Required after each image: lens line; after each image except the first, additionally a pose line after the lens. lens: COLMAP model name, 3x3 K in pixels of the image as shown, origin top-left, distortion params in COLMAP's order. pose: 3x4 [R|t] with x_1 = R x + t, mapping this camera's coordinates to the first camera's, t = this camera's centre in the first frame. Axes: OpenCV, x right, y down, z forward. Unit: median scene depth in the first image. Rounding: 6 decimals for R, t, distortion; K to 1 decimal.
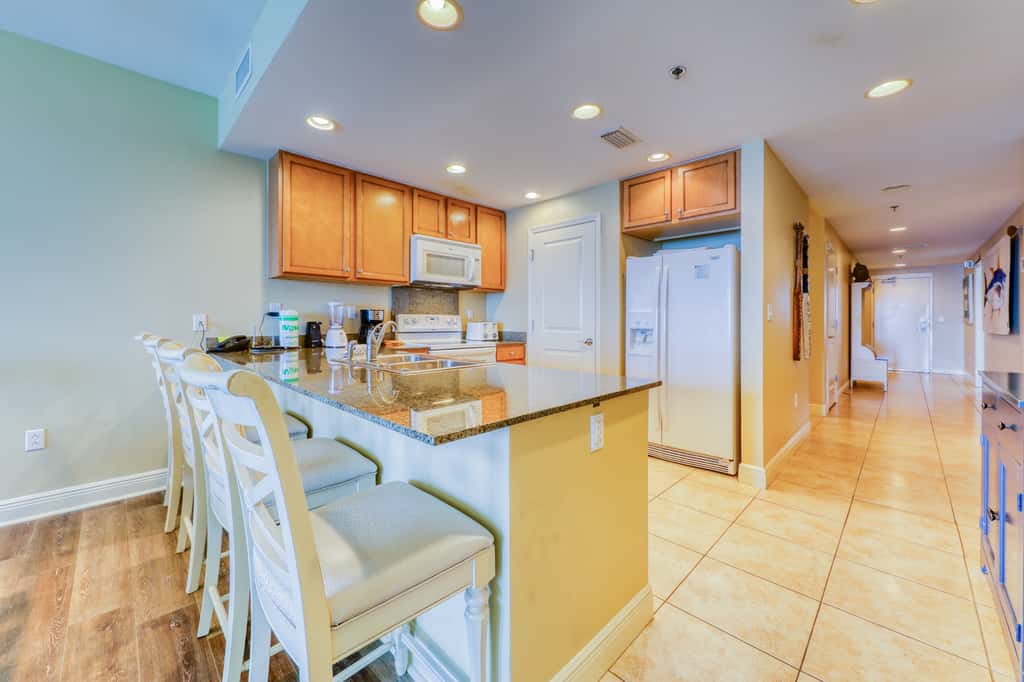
lens RADIAL K [[401.0, 0, 514.4], [0, 401.0, 318.6], [0, 0, 1]] dist [0.000422, -0.000042]
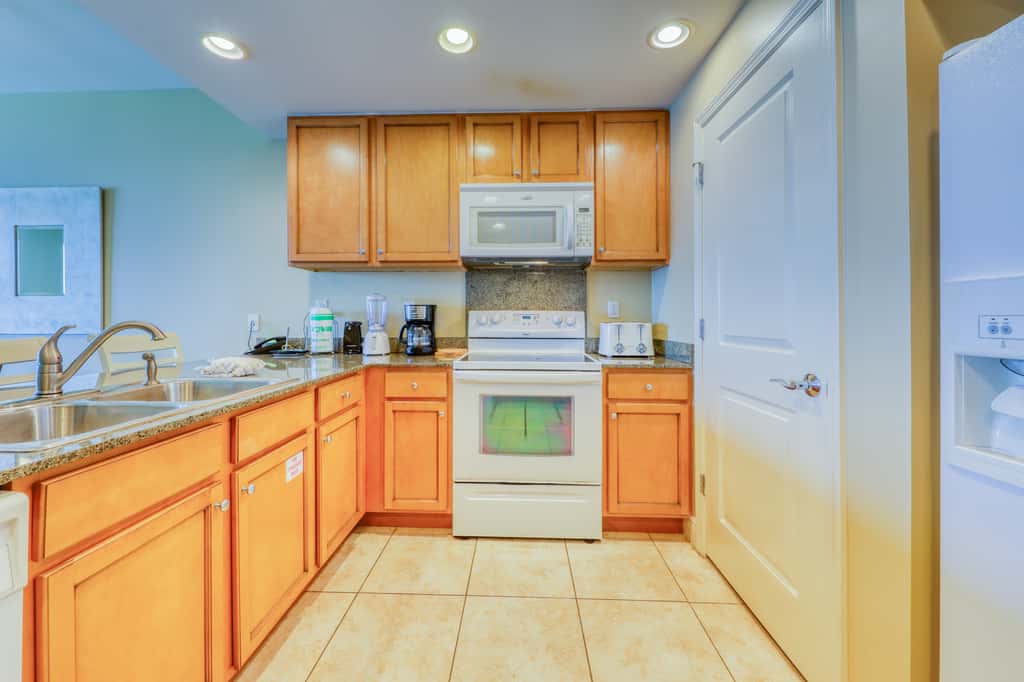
lens RADIAL K [[396.9, 0, 499.2], [0, 396.9, 317.0], [0, 0, 1]] dist [0.000076, 0.000008]
pose [[0.672341, -0.006992, -0.740209, 0.239293], [0.004877, 0.999976, -0.005017, 0.003502], [0.740226, -0.000237, 0.672358, 0.566891]]
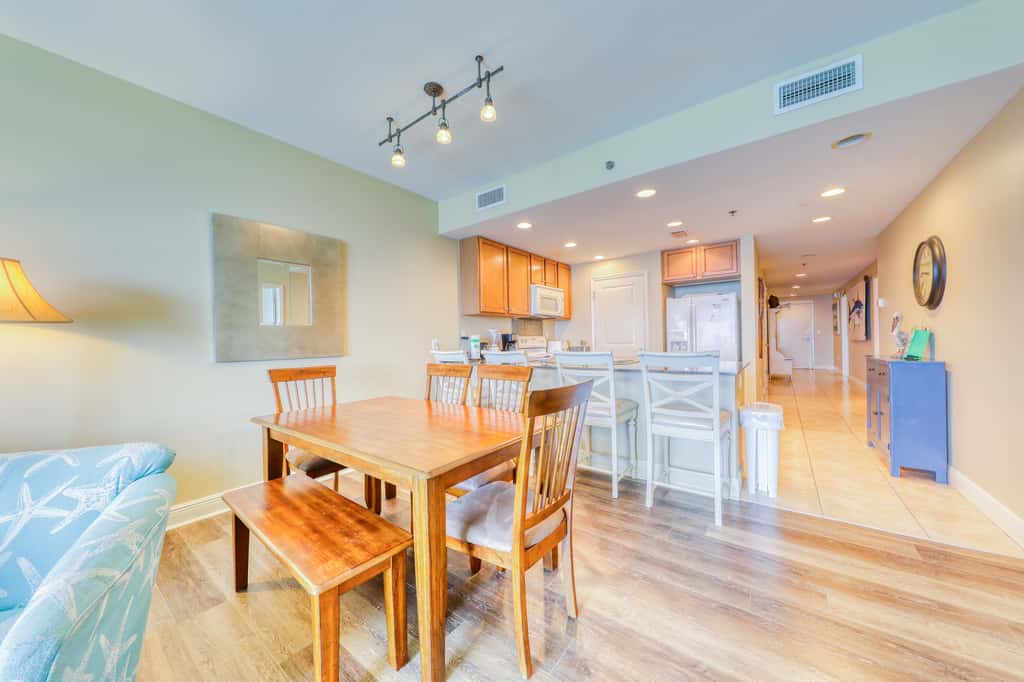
lens RADIAL K [[360.1, 0, 510.8], [0, 360.1, 339.8], [0, 0, 1]] dist [-0.000400, -0.000347]
pose [[0.990963, -0.024409, 0.131898, -0.482831], [0.024066, 0.999702, 0.004194, -0.004961], [-0.131961, -0.000981, 0.991254, -0.326452]]
